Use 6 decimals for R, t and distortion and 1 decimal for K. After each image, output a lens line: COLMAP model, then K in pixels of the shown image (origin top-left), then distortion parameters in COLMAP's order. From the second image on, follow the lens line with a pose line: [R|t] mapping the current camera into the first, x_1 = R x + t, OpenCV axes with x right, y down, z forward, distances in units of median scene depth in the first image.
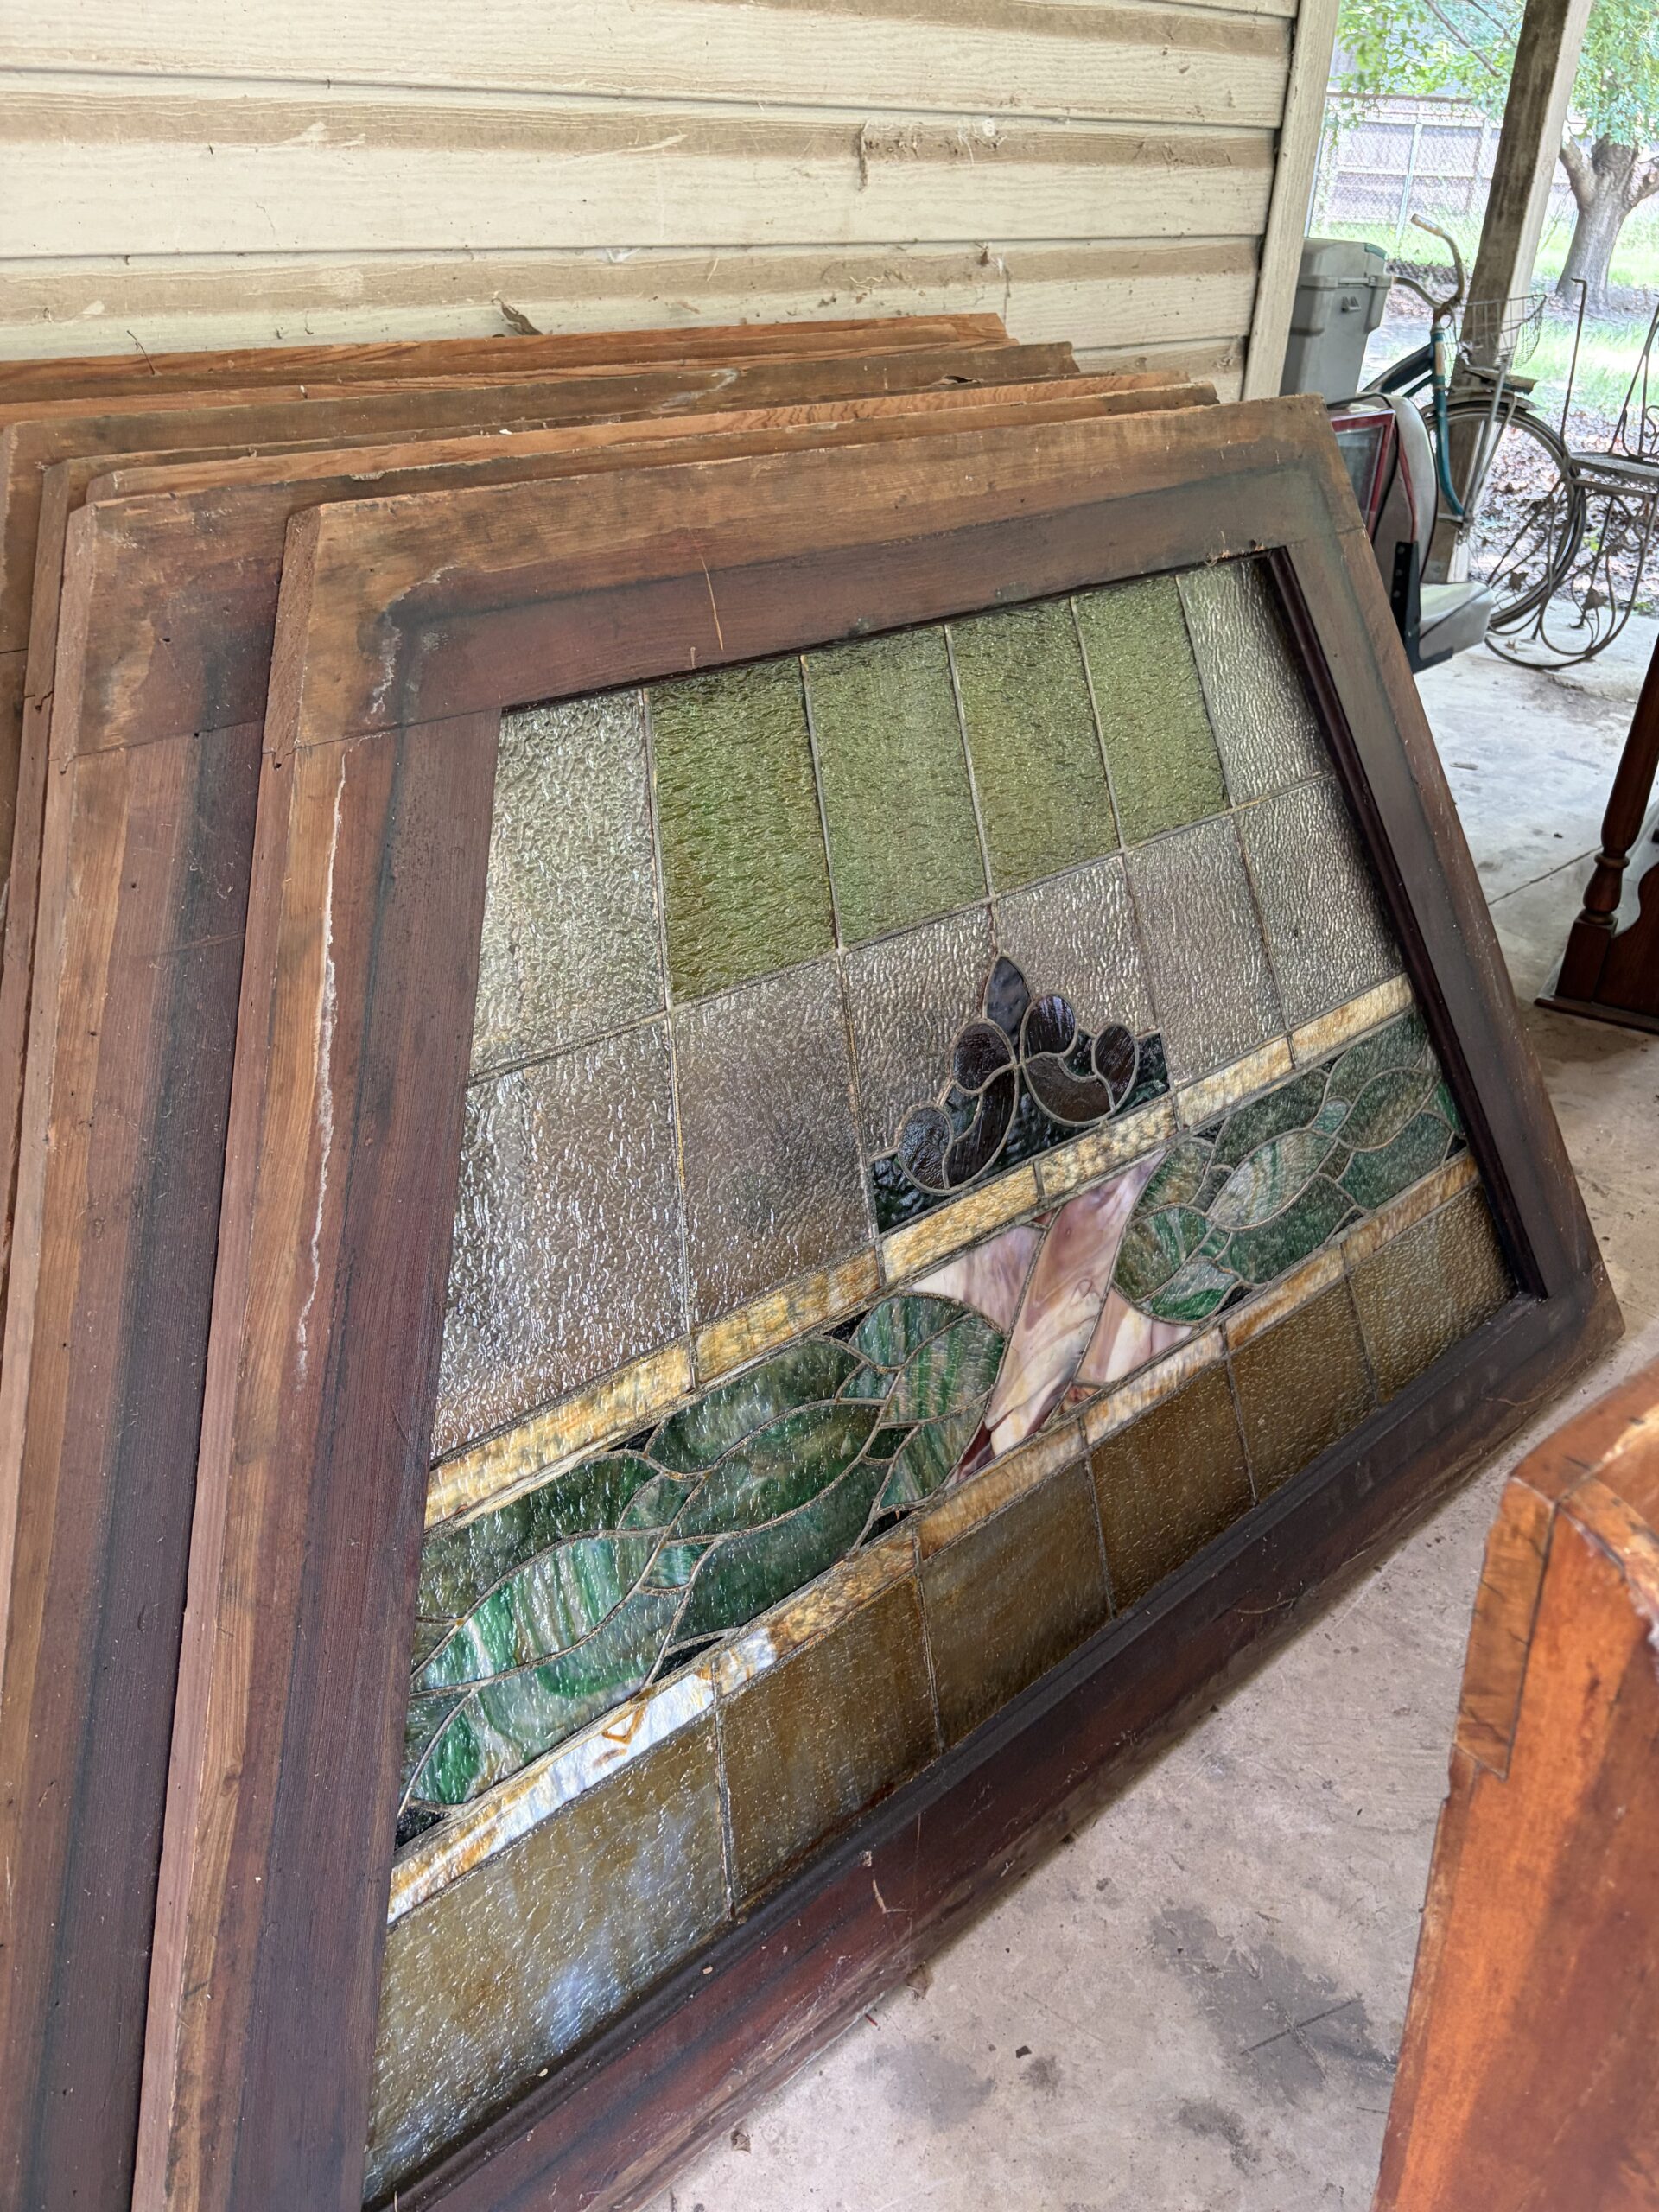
lens RADIAL K [[1707.6, 0, 822.9], [0, 1707.6, 1108.5], [0, 0, 1]] dist [0.052163, -0.052518]
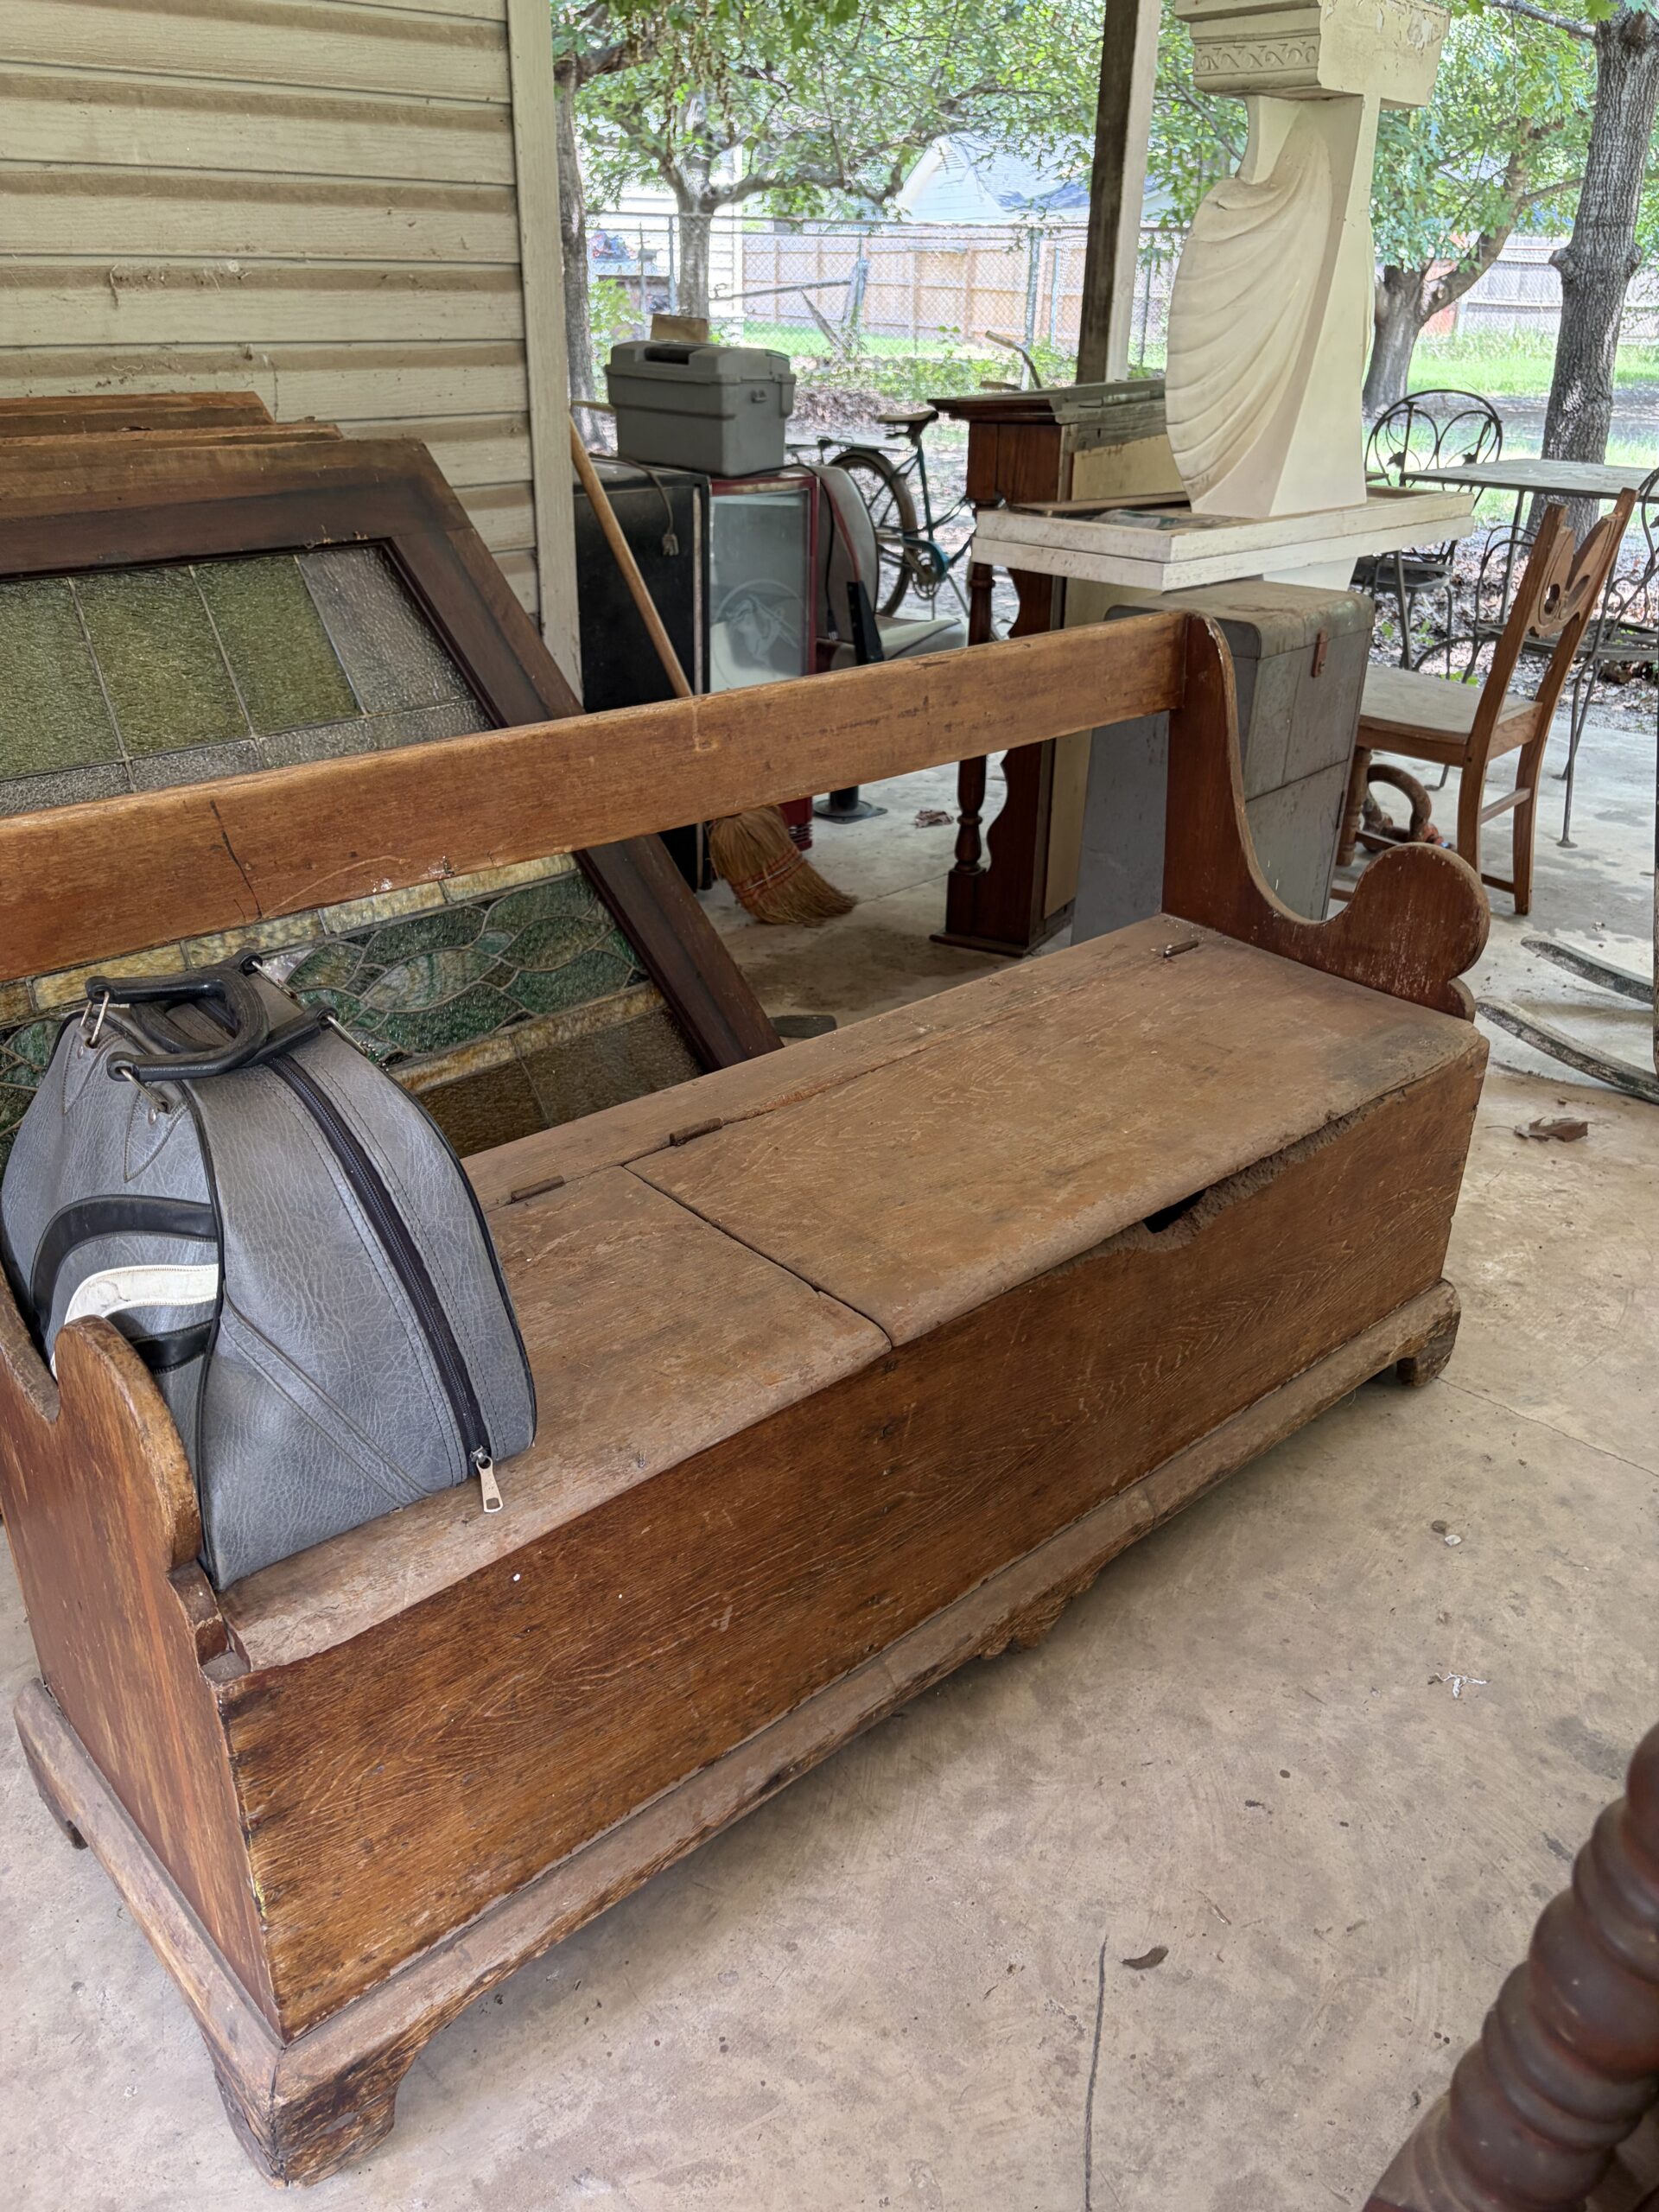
lens RADIAL K [[1707.6, 0, 828.3], [0, 1707.6, 1105.5], [0, 0, 1]] dist [0.052163, -0.052518]
pose [[0.999407, -0.031428, 0.014103, 0.559561], [0.032272, 0.997413, -0.064237, 0.242424], [-0.012048, 0.064654, 0.997835, -0.404634]]
